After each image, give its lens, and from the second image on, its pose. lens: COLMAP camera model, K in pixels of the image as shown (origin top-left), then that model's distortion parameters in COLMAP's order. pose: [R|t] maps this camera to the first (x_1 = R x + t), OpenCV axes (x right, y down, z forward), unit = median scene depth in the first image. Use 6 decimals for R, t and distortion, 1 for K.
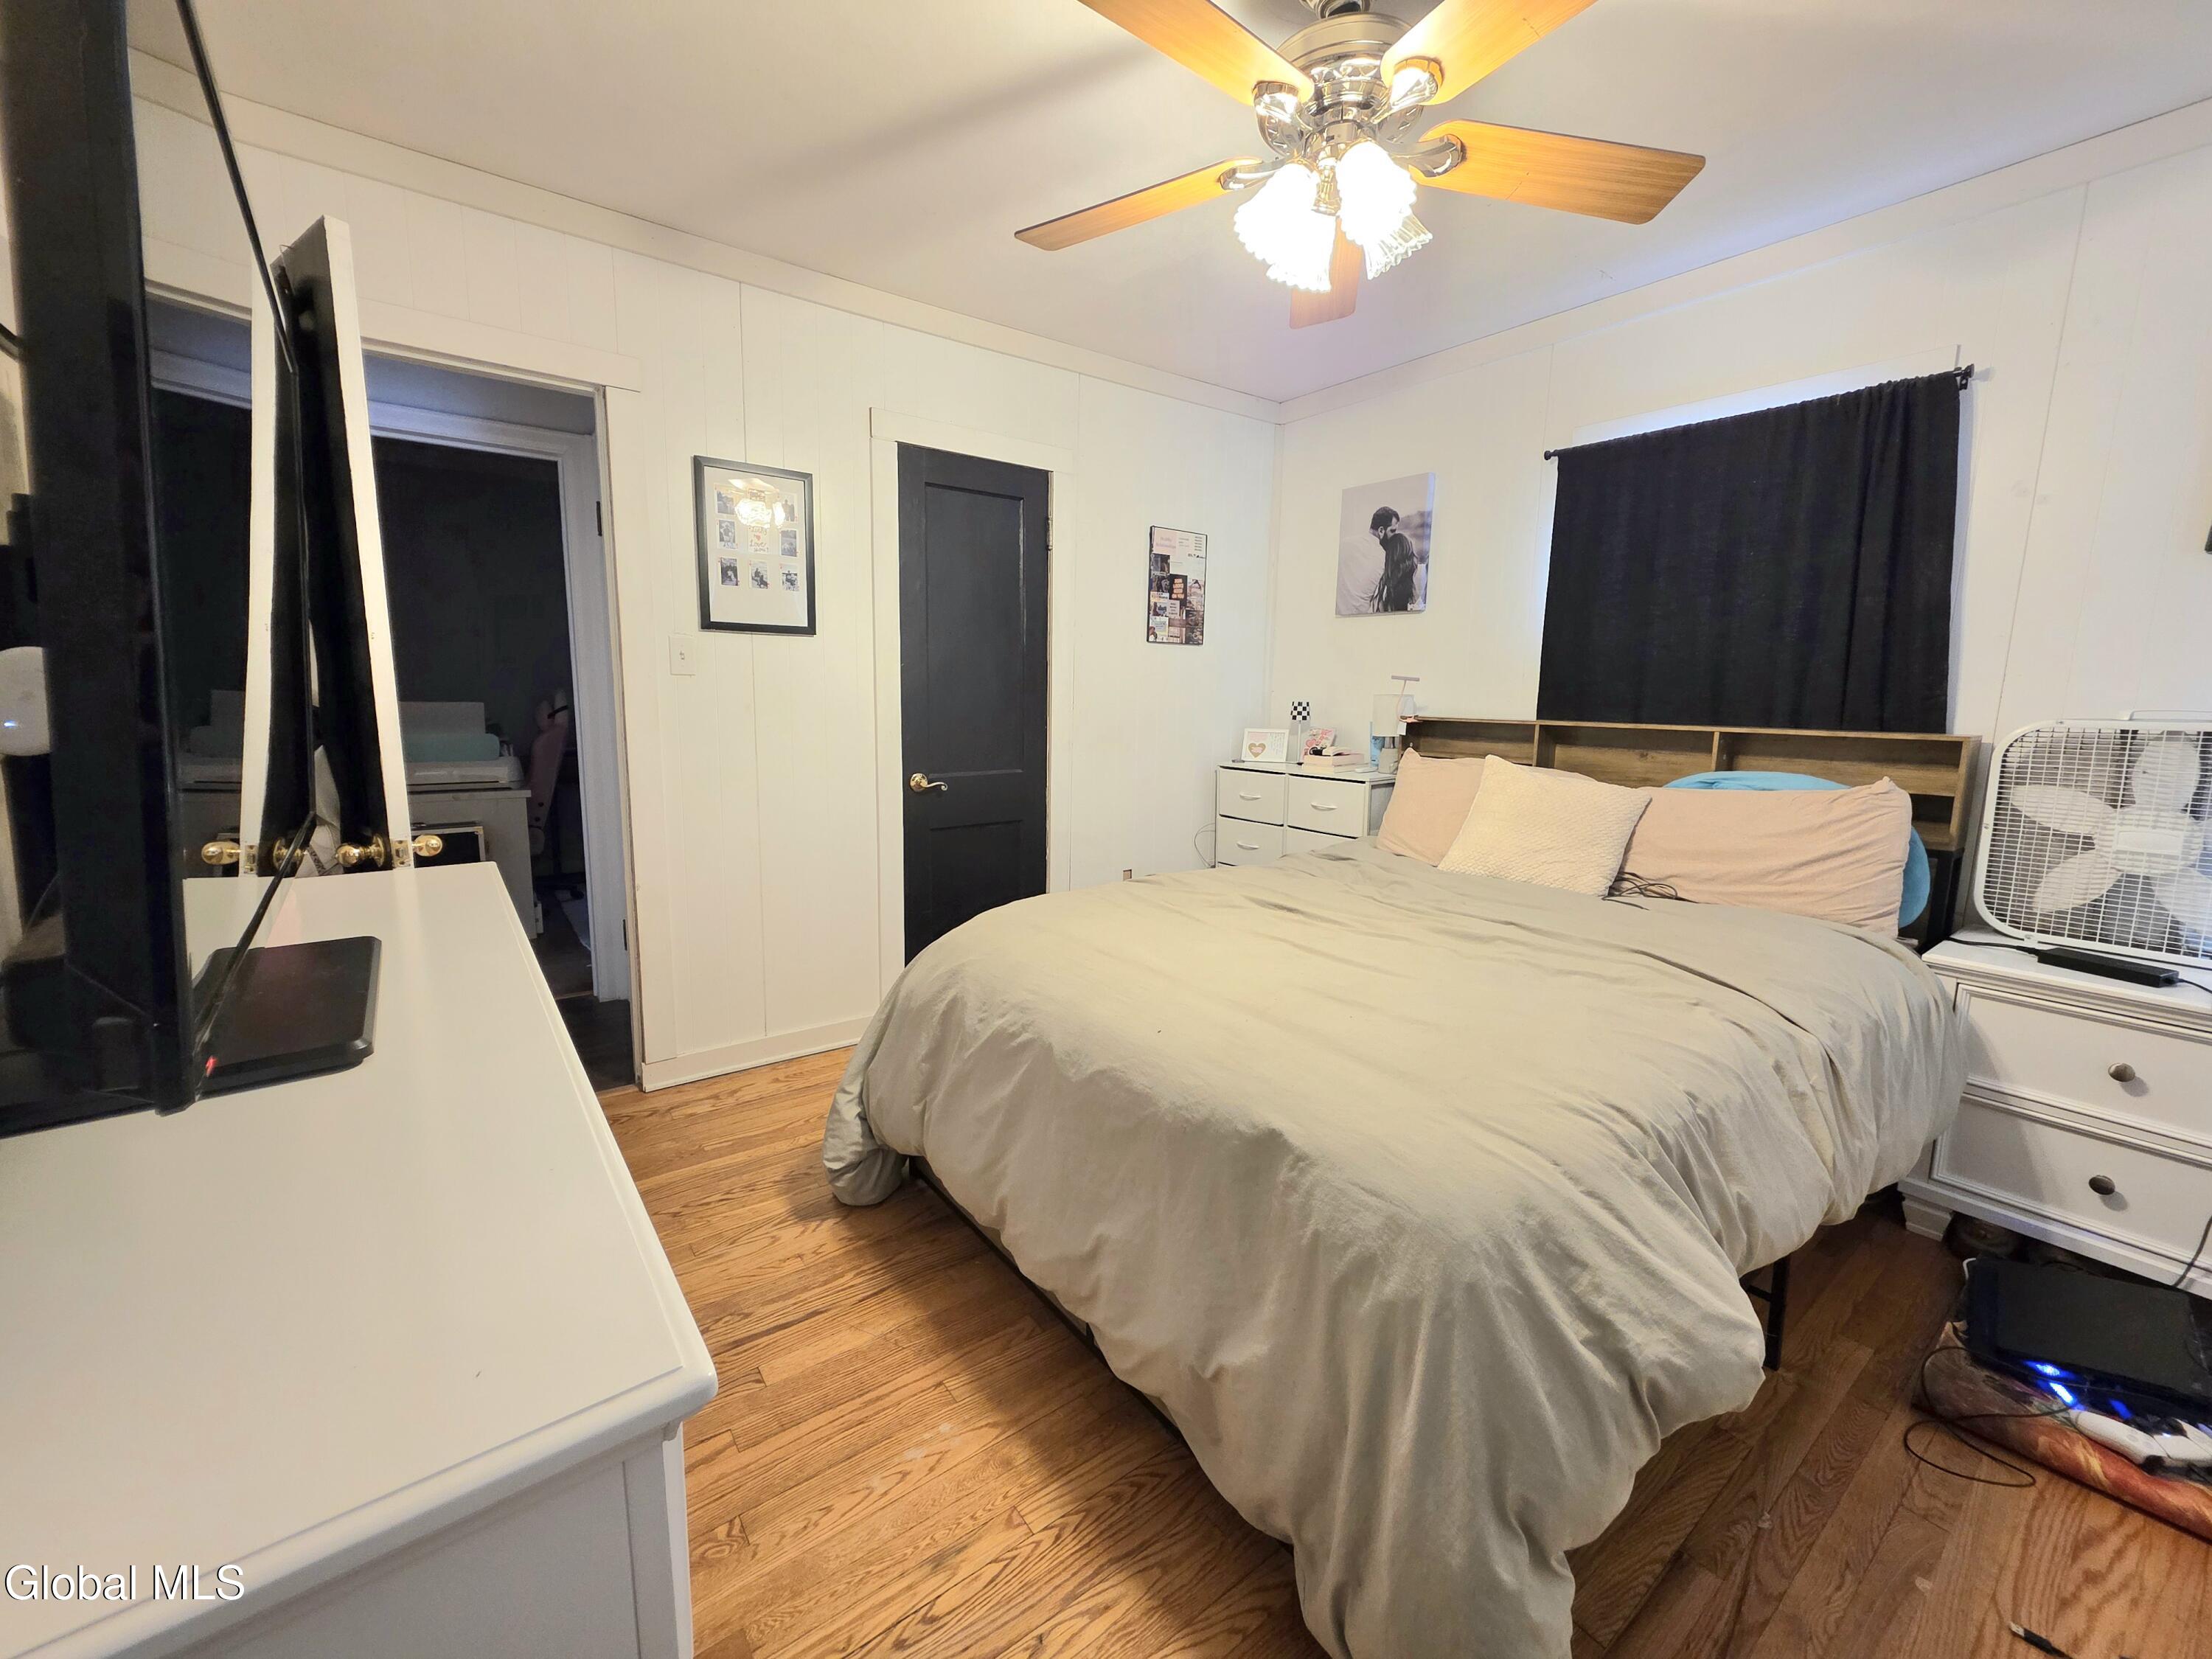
lens RADIAL K [[881.0, 0, 1100.0], [0, 881.0, 818.8], [0, 0, 1]] dist [0.001688, 0.000475]
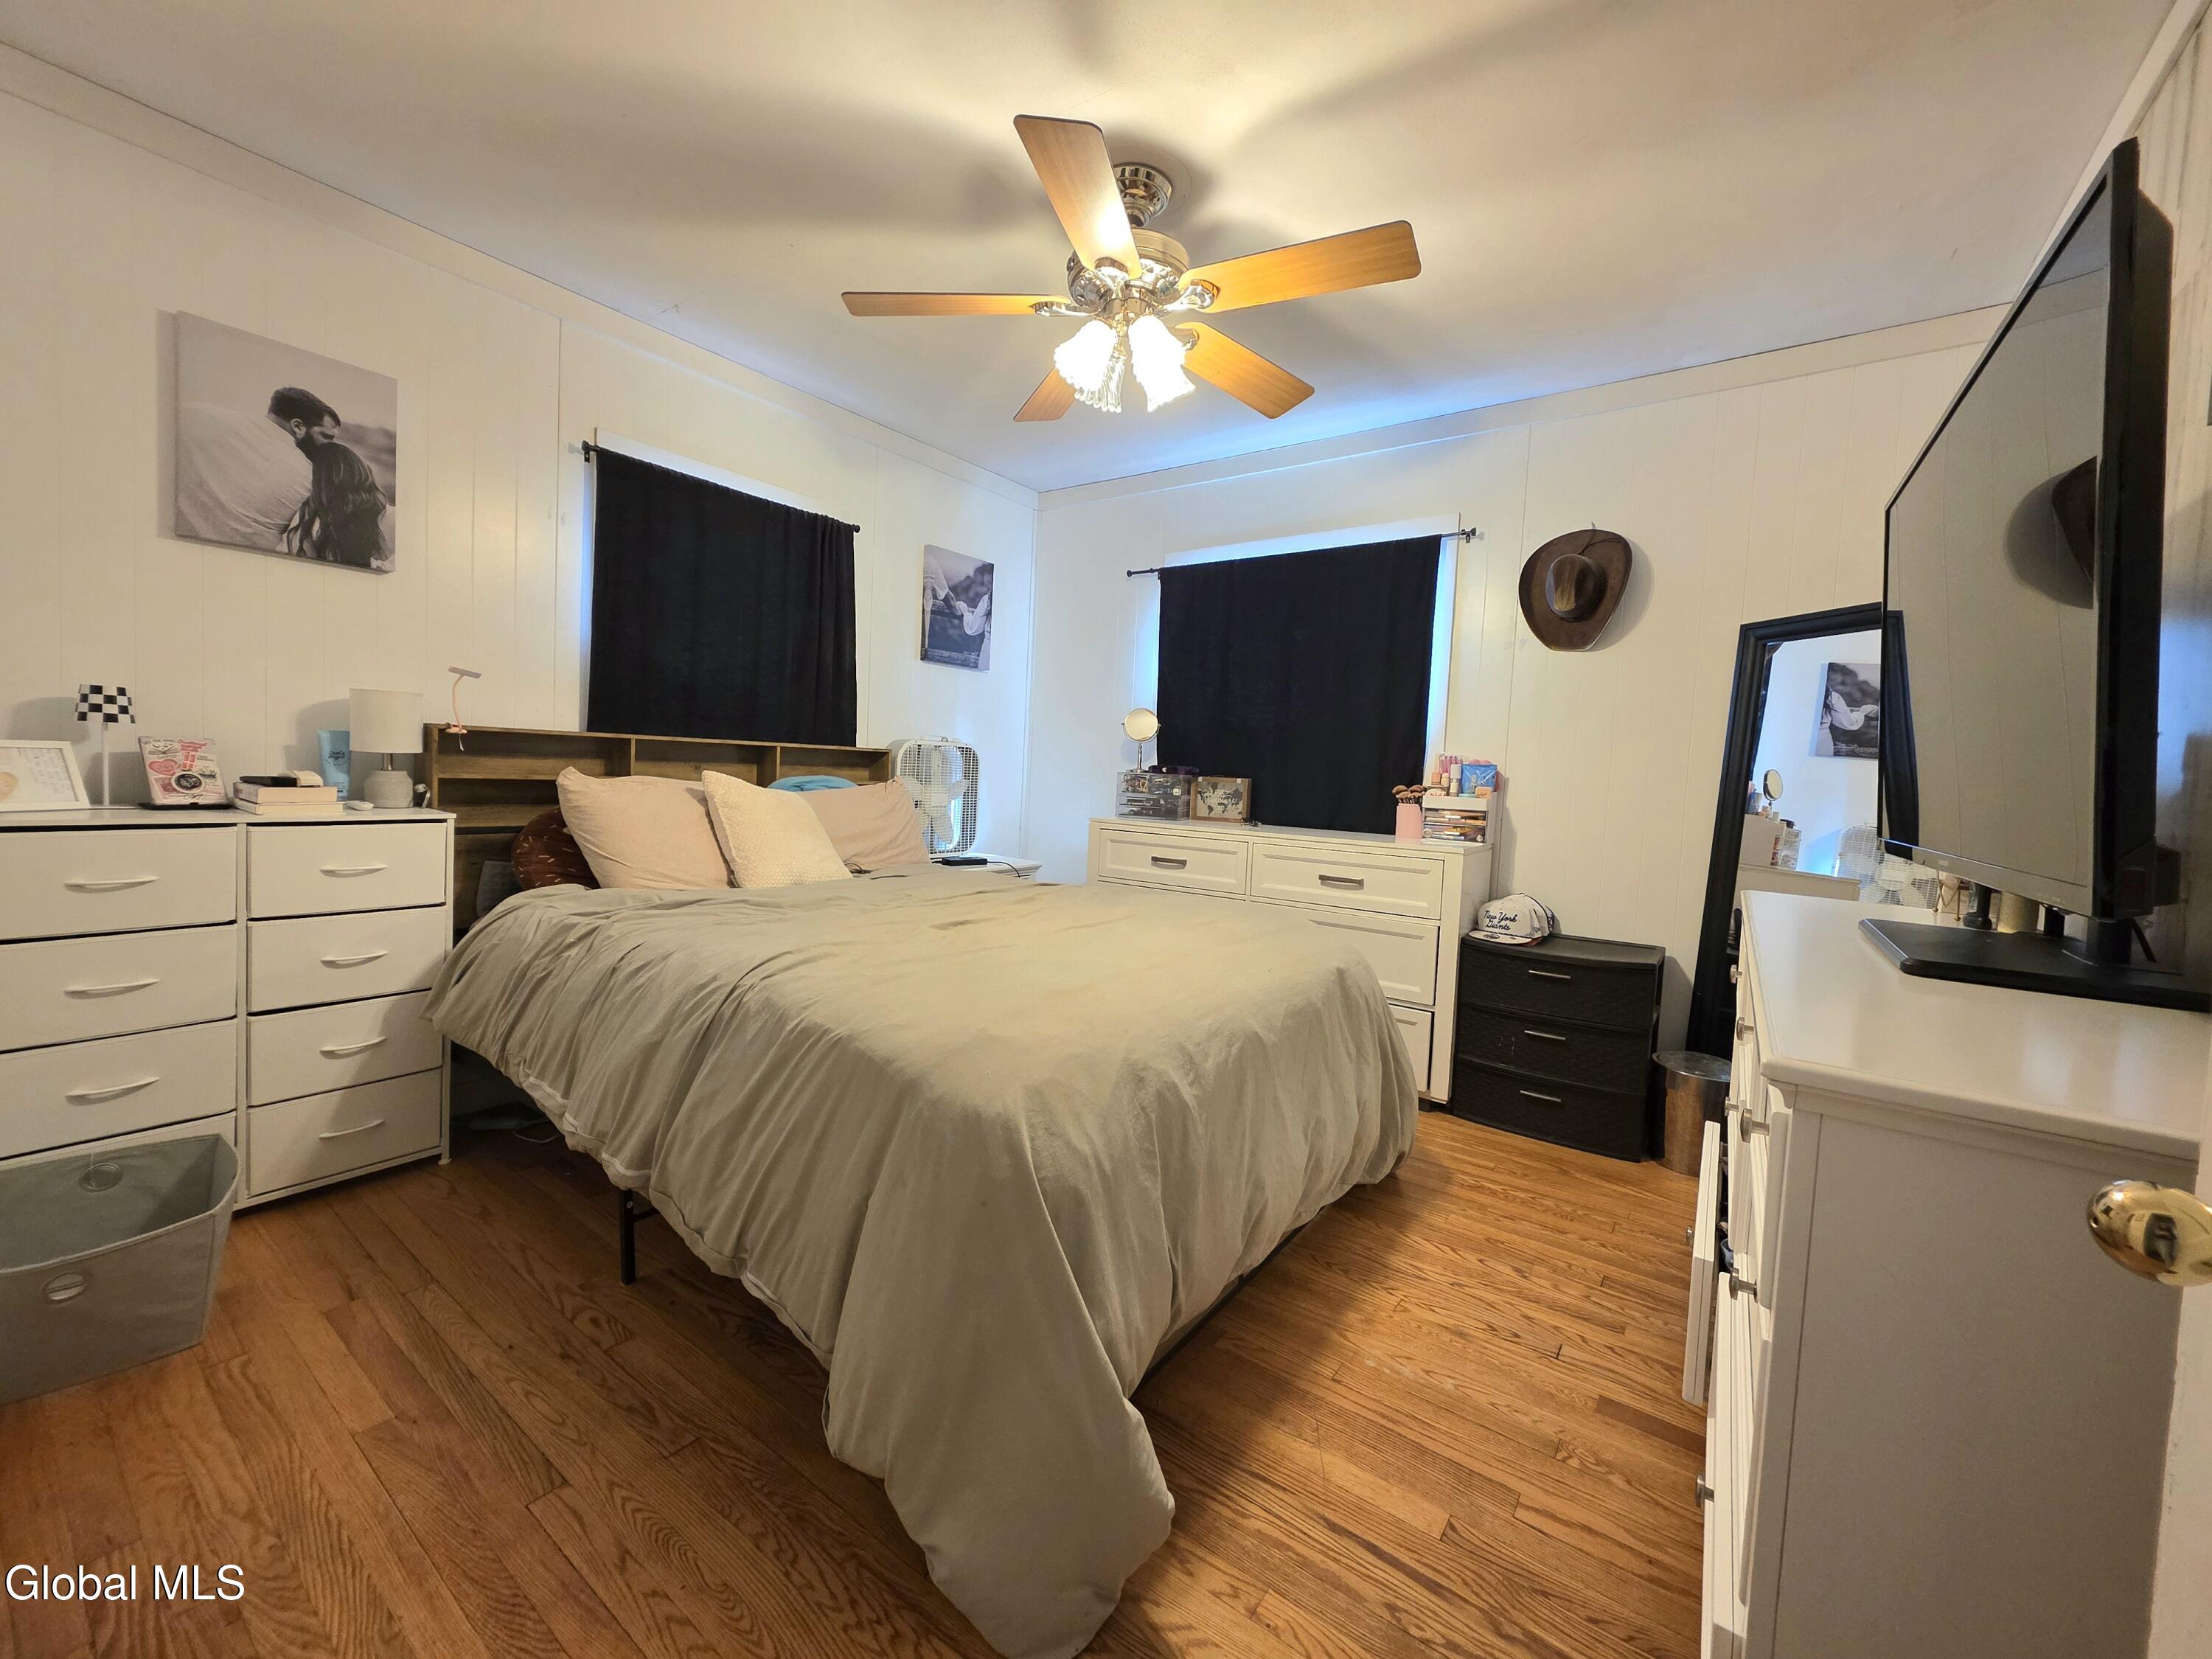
lens RADIAL K [[881.0, 0, 1095.0], [0, 881.0, 817.8], [0, 0, 1]] dist [0.001688, 0.000475]
pose [[-0.289340, -0.079686, 0.953904, -0.815745], [0.090737, 0.989759, 0.110204, -0.119088], [-0.952916, 0.118441, -0.279147, 1.165843]]
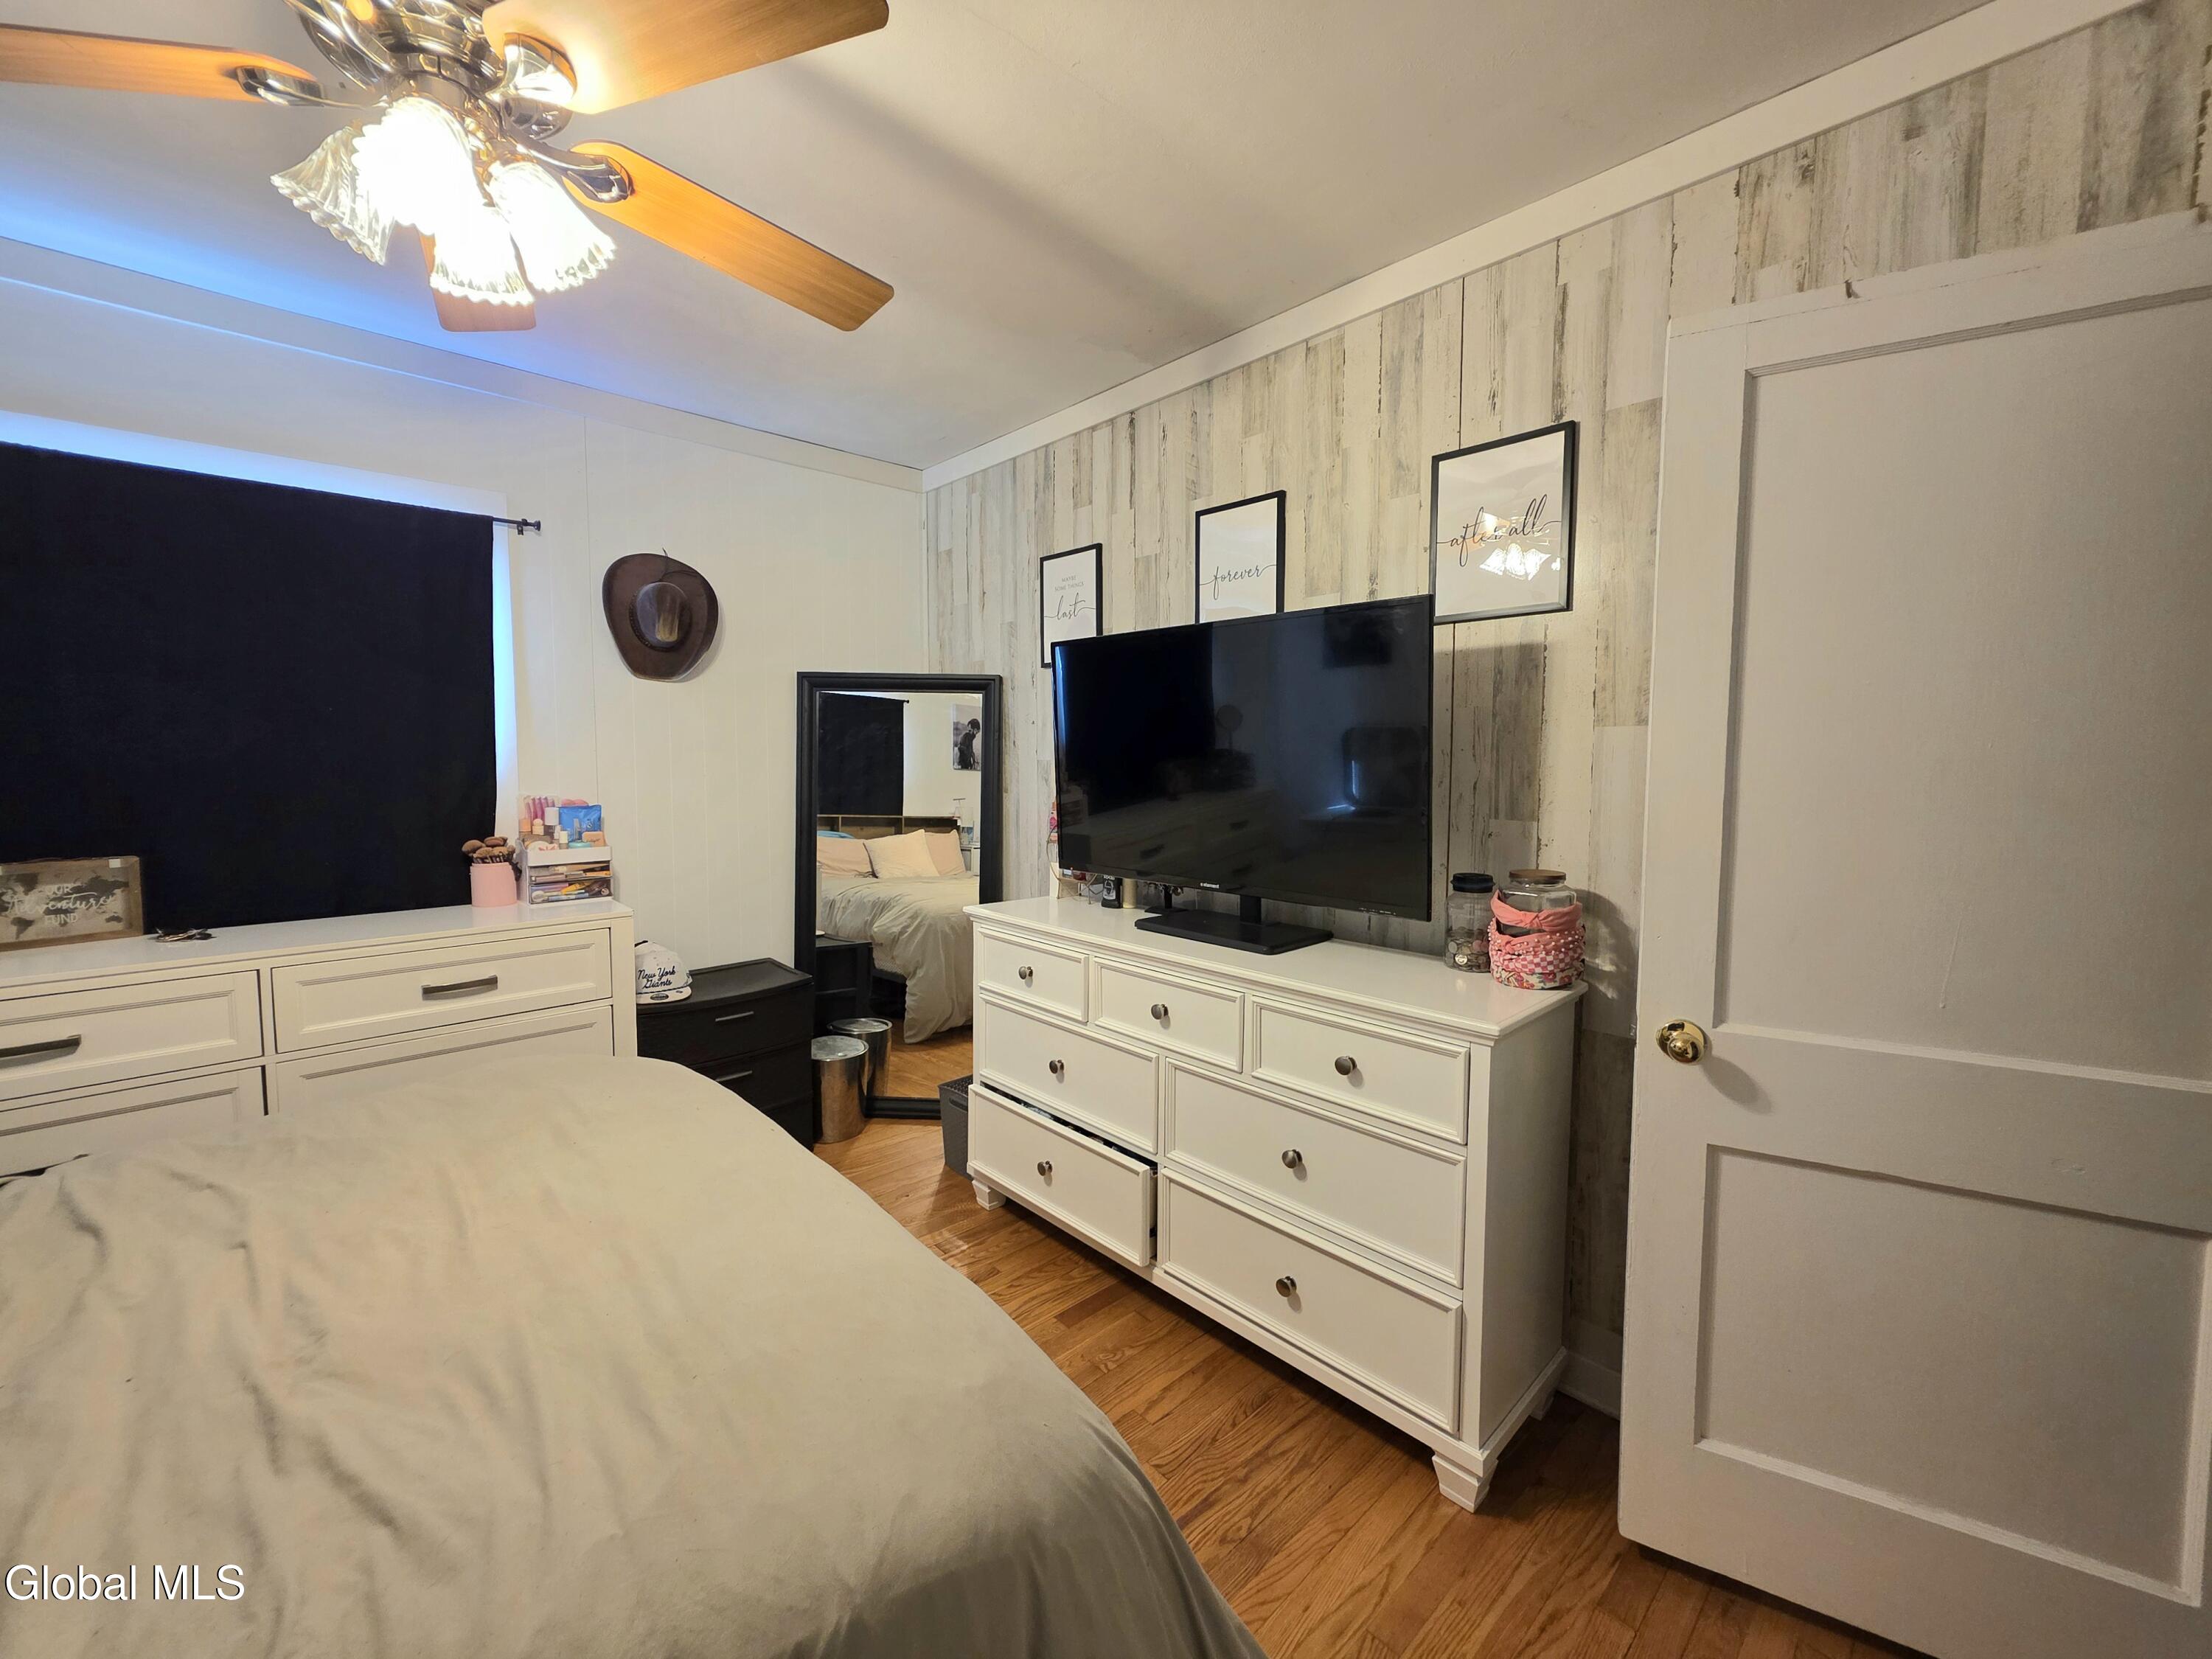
lens RADIAL K [[881.0, 0, 1107.8], [0, 881.0, 815.2], [0, 0, 1]] dist [0.001688, 0.000475]
pose [[-0.992576, -0.012014, -0.121035, -0.150484], [-0.037197, 0.977417, 0.208021, -0.274230], [0.115802, 0.210979, -0.970607, 1.466967]]
